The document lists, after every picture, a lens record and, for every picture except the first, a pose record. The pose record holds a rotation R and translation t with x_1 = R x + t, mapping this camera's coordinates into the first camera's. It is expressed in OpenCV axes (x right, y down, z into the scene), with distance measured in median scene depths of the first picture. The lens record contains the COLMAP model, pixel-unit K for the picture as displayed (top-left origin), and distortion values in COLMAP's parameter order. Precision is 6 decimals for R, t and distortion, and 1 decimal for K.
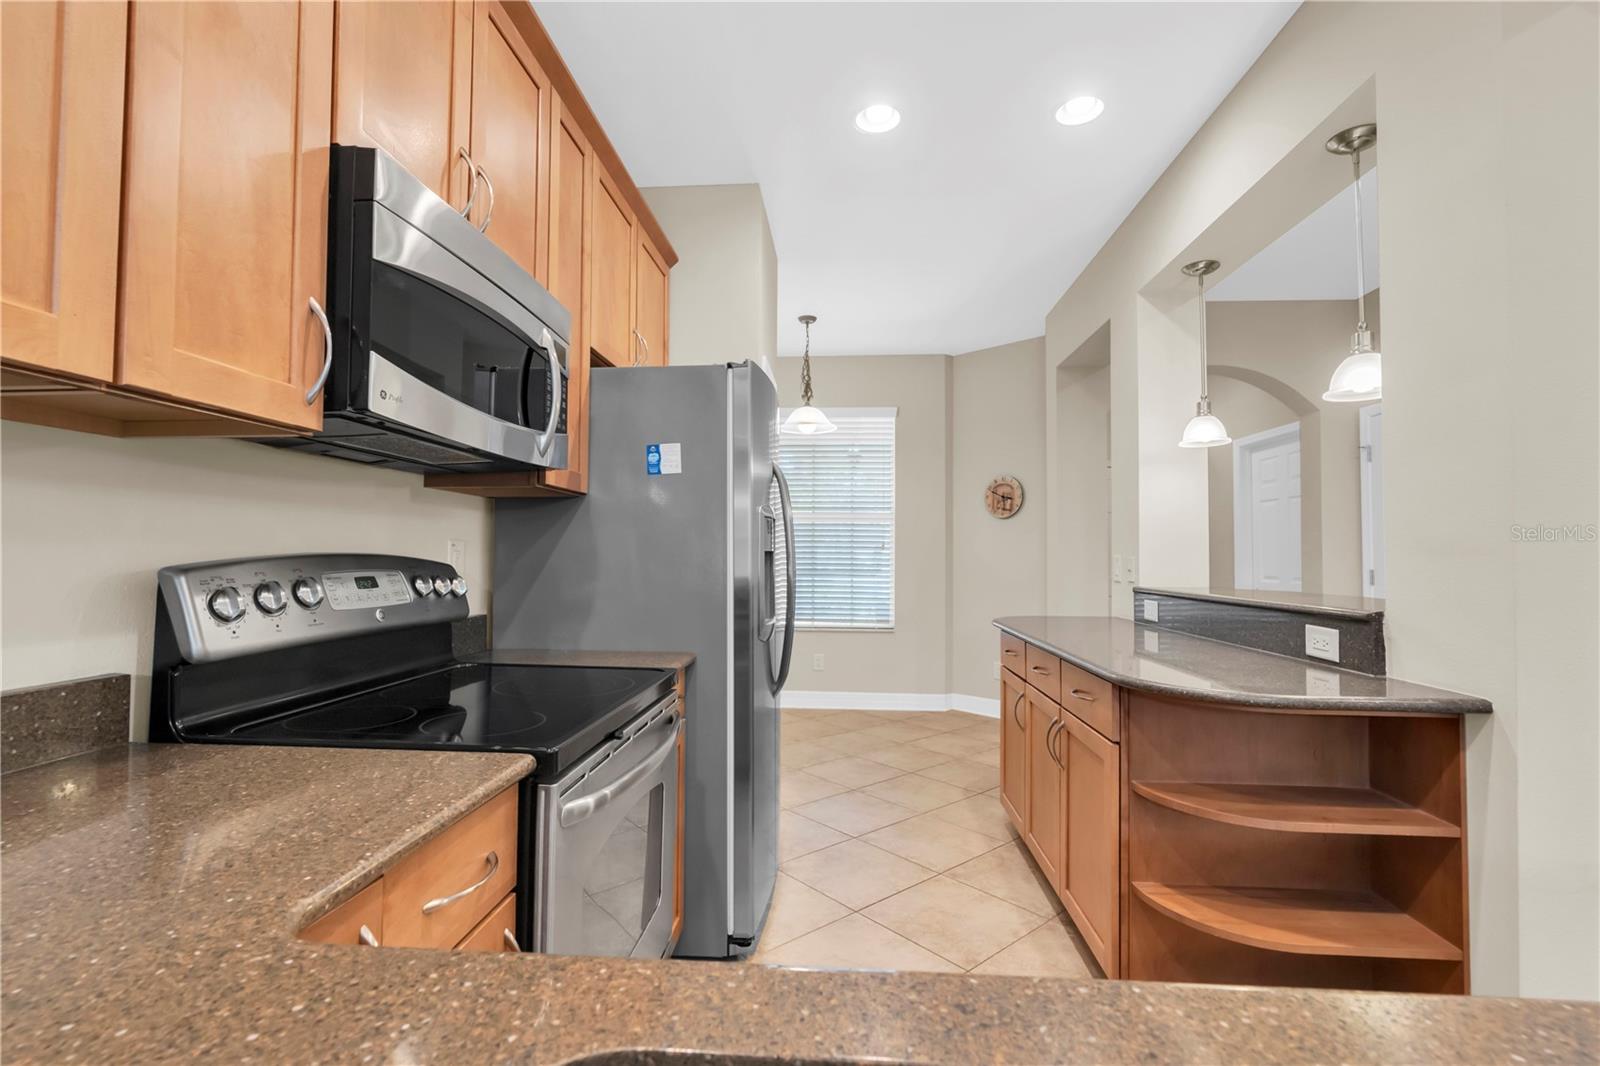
lens RADIAL K [[716.2, 0, 797.7], [0, 716.2, 536.4], [0, 0, 1]] dist [-0.013107, 0.005760]
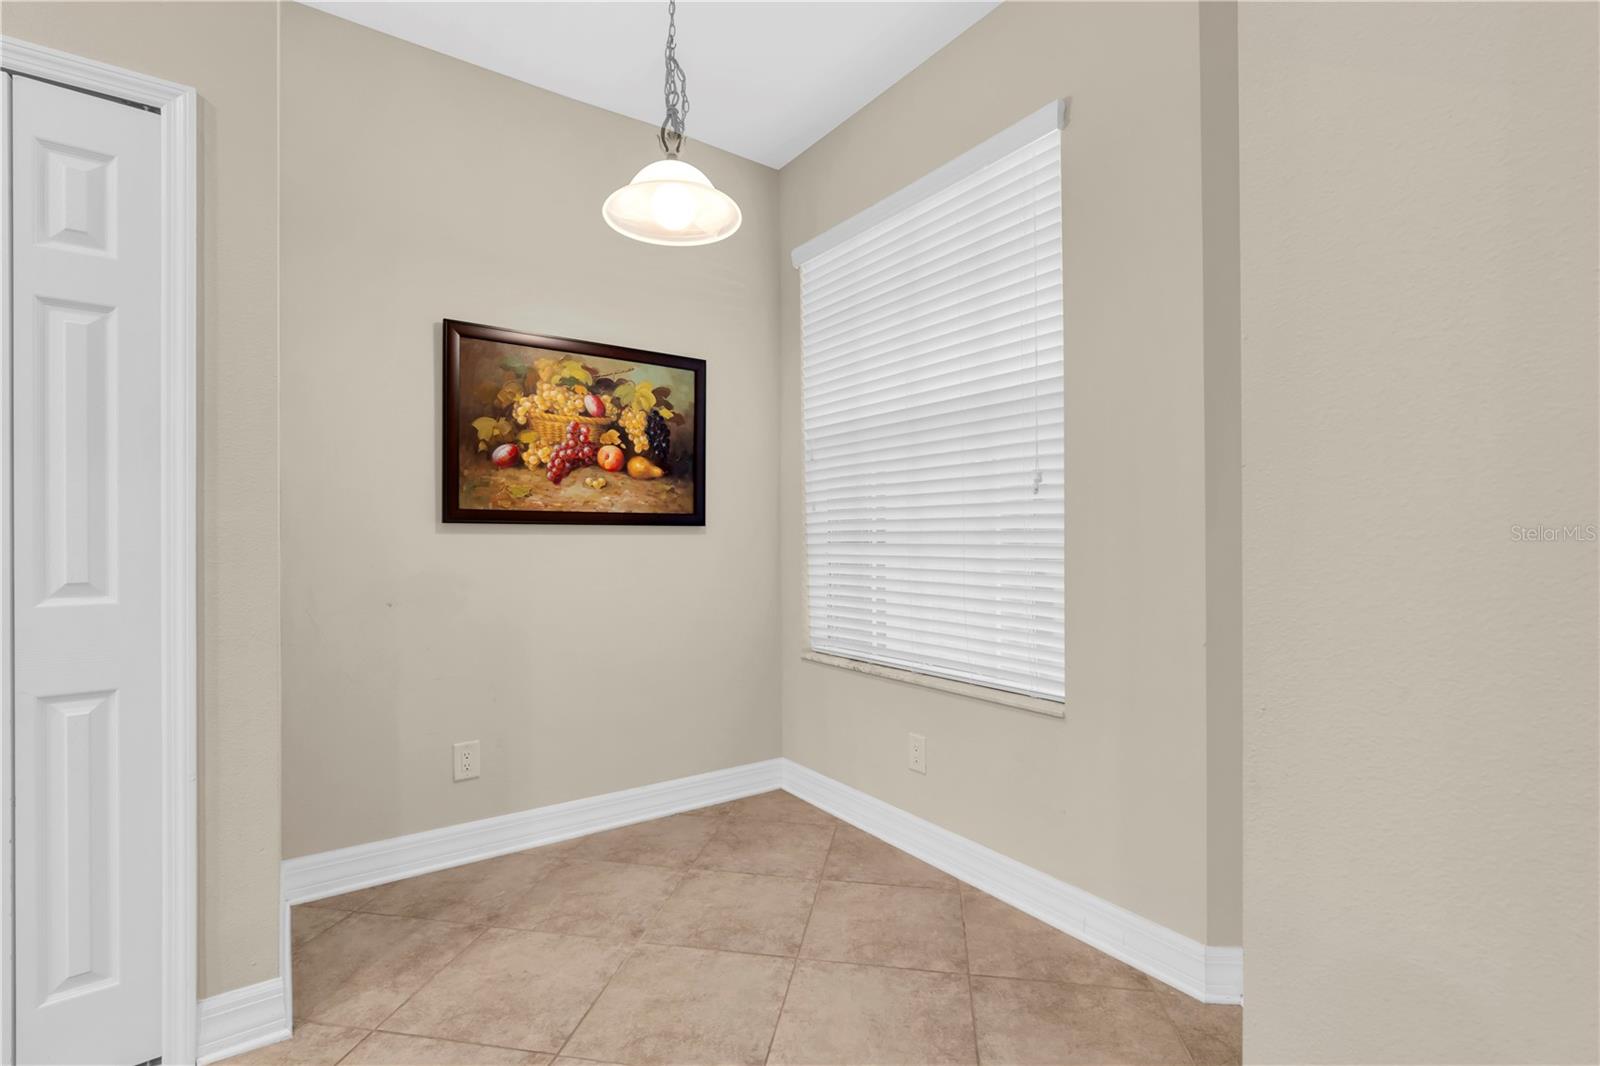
lens RADIAL K [[716.2, 0, 797.7], [0, 716.2, 536.4], [0, 0, 1]] dist [-0.013107, 0.005760]
pose [[0.633201, -0.010138, -0.773921, 0.887541], [0.028414, 0.999545, 0.010154, 0.088951], [0.773465, -0.028420, 0.633201, 1.774300]]
